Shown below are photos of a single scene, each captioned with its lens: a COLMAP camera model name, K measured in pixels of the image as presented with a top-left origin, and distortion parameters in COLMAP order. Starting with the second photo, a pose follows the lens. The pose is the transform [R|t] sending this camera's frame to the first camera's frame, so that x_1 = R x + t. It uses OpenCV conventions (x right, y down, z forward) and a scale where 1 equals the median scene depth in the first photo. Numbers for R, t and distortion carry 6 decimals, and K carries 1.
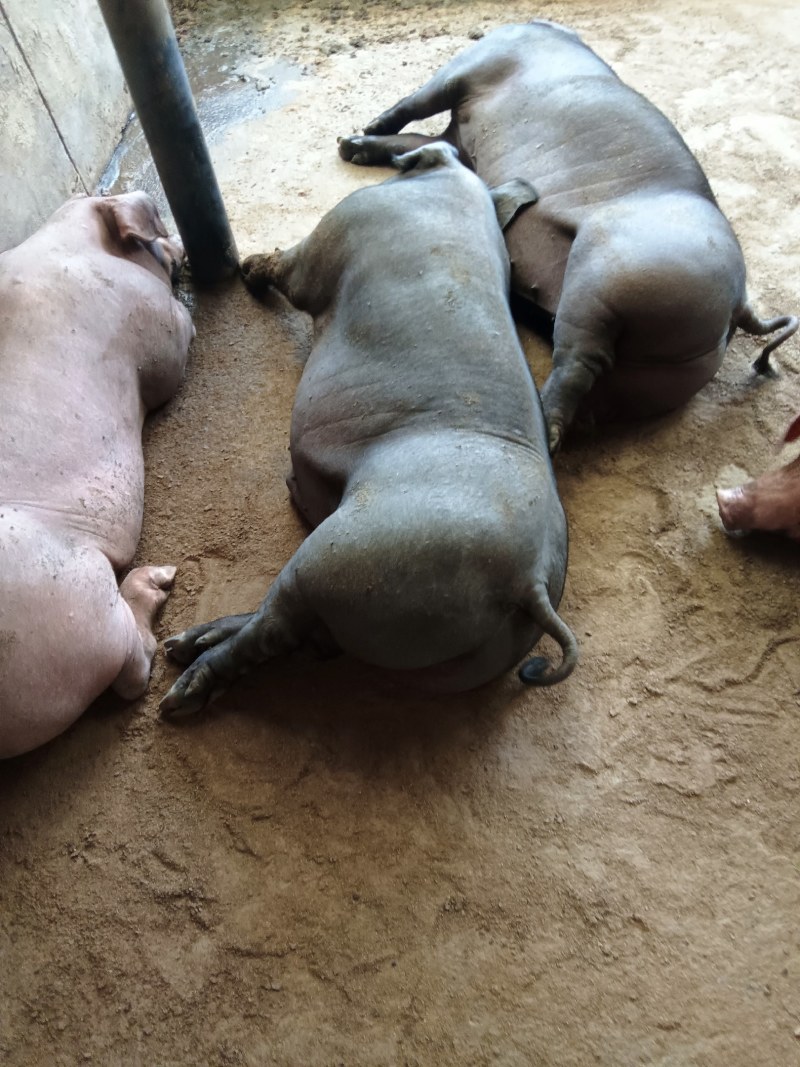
lens RADIAL K [[833.9, 0, 400.7], [0, 833.9, 513.4], [0, 0, 1]] dist [0.074048, -0.137356]
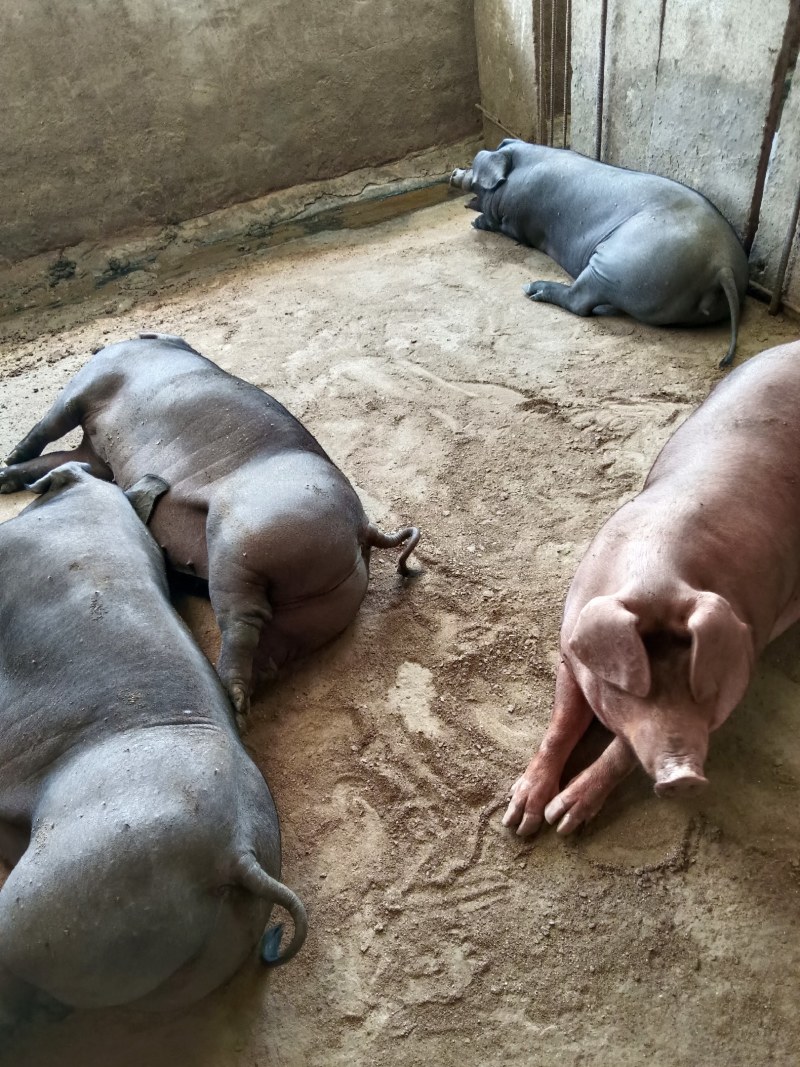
lens RADIAL K [[833.9, 0, 400.7], [0, 833.9, 513.4], [0, 0, 1]] dist [0.074048, -0.137356]
pose [[0.922309, -0.286828, 0.258990, 0.165930], [0.341192, 0.919081, -0.197176, -0.025157], [-0.181477, 0.270222, 0.945540, -0.093950]]
